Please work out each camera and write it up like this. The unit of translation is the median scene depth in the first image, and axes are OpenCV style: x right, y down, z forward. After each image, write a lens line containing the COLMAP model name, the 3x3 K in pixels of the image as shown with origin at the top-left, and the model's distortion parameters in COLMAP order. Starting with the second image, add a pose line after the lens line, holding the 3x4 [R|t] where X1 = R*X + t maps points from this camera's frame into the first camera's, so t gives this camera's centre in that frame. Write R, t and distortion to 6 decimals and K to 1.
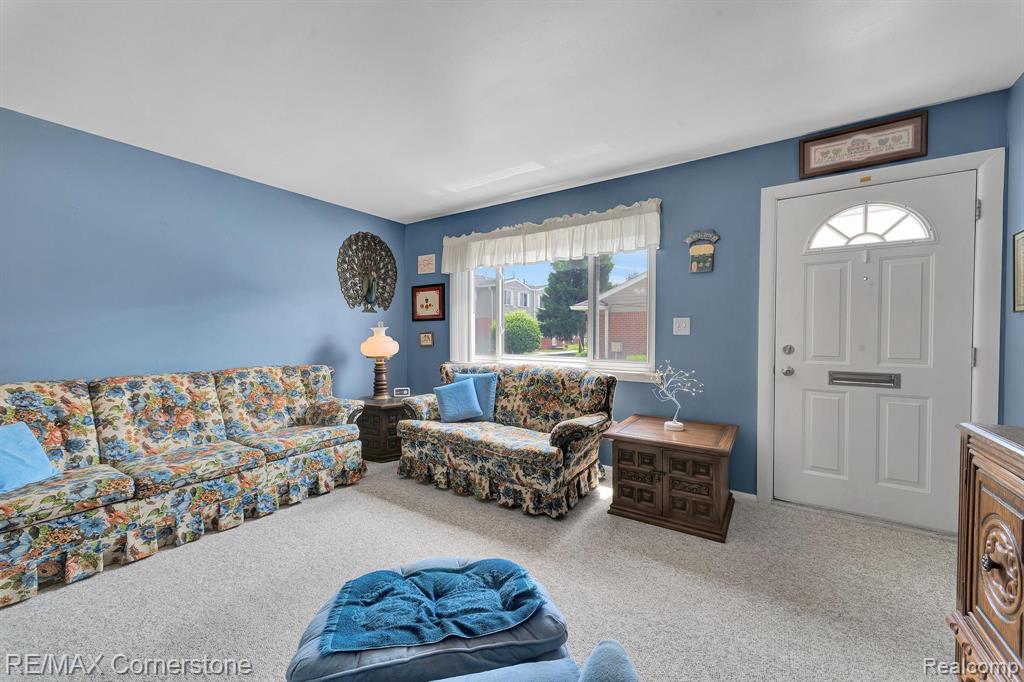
lens RADIAL K [[399.6, 0, 510.8], [0, 399.6, 340.7], [0, 0, 1]] dist [0.009492, -0.000241]
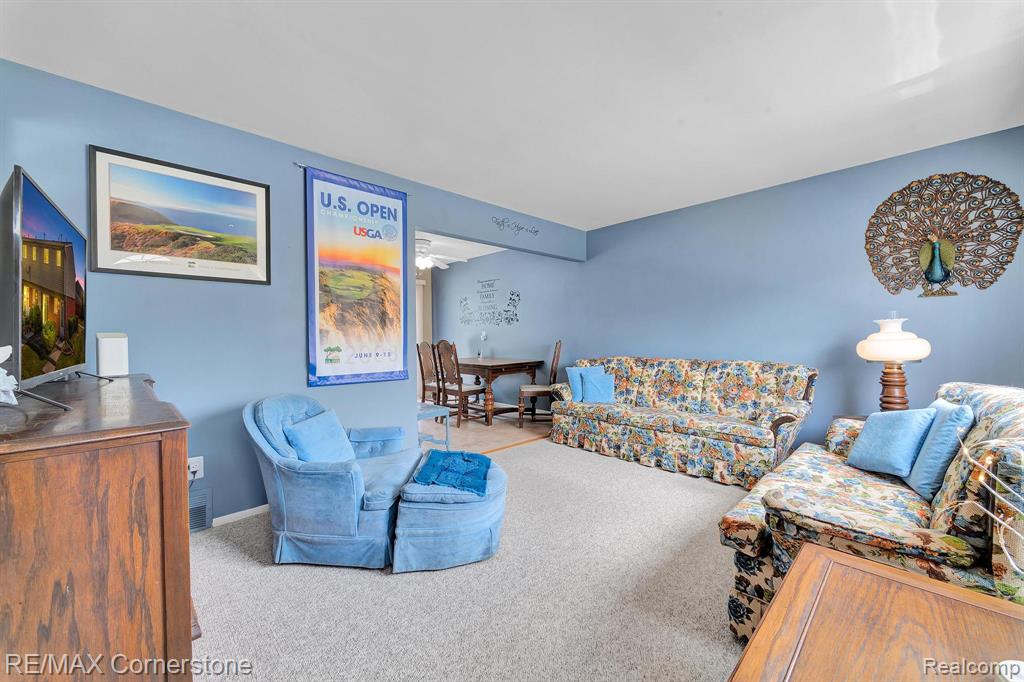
lens RADIAL K [[399.6, 0, 512.1], [0, 399.6, 338.5], [0, 0, 1]] dist [0.009492, -0.000241]
pose [[-0.211343, 0.009150, -0.977369, 0.690958], [-0.009713, 0.999887, 0.011461, -0.002431], [0.977364, 0.011915, -0.211230, 0.710299]]
